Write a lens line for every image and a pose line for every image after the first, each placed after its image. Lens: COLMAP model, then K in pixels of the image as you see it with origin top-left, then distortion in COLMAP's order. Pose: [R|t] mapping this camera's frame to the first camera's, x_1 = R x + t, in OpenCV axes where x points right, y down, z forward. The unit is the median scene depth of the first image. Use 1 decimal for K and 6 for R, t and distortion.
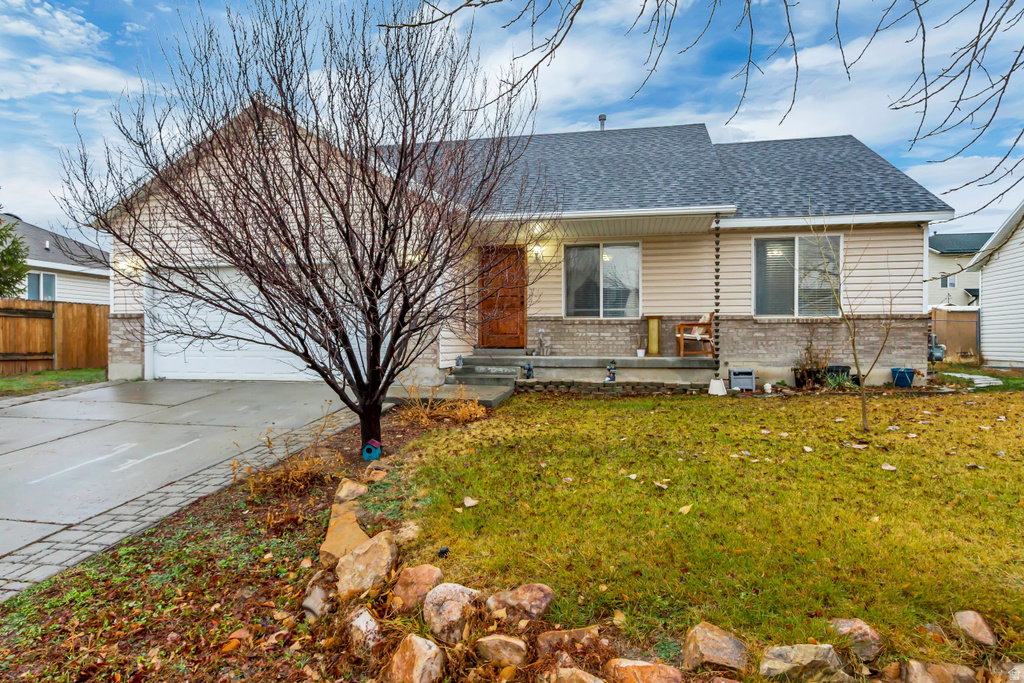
lens RADIAL K [[614.4, 0, 512.0], [0, 614.4, 341.5], [0, 0, 1]] dist [0.002543, 0.000158]
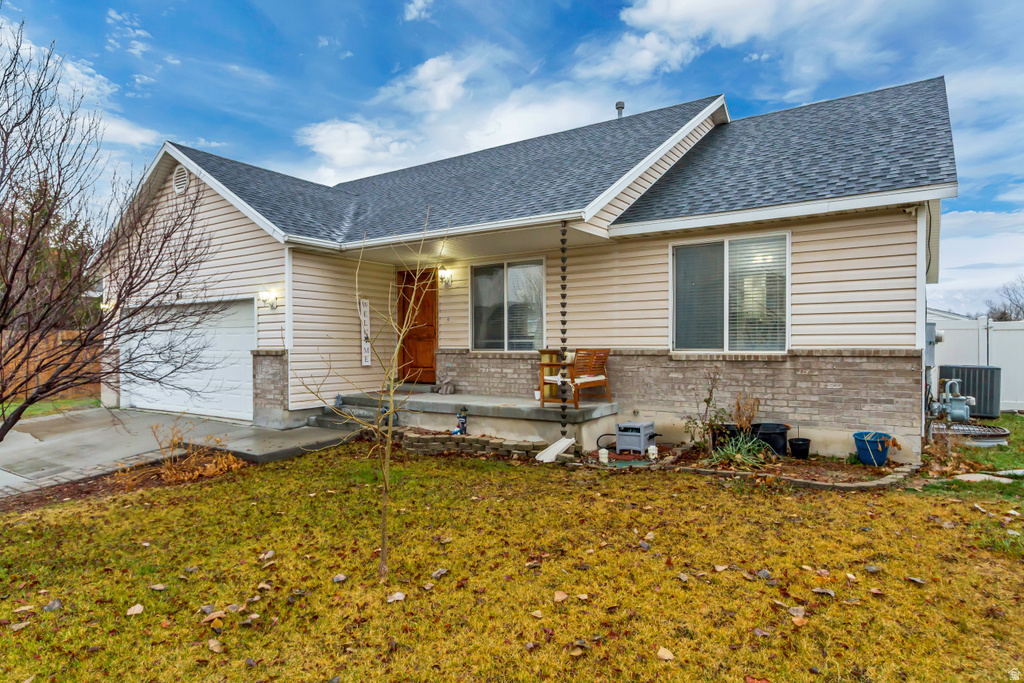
lens RADIAL K [[614.4, 0, 512.0], [0, 614.4, 341.5], [0, 0, 1]] dist [0.002543, 0.000158]
pose [[0.918415, -0.007433, -0.395549, 0.511203], [0.006586, 0.999972, -0.003498, -0.050639], [0.395564, 0.000607, 0.918438, 0.240032]]
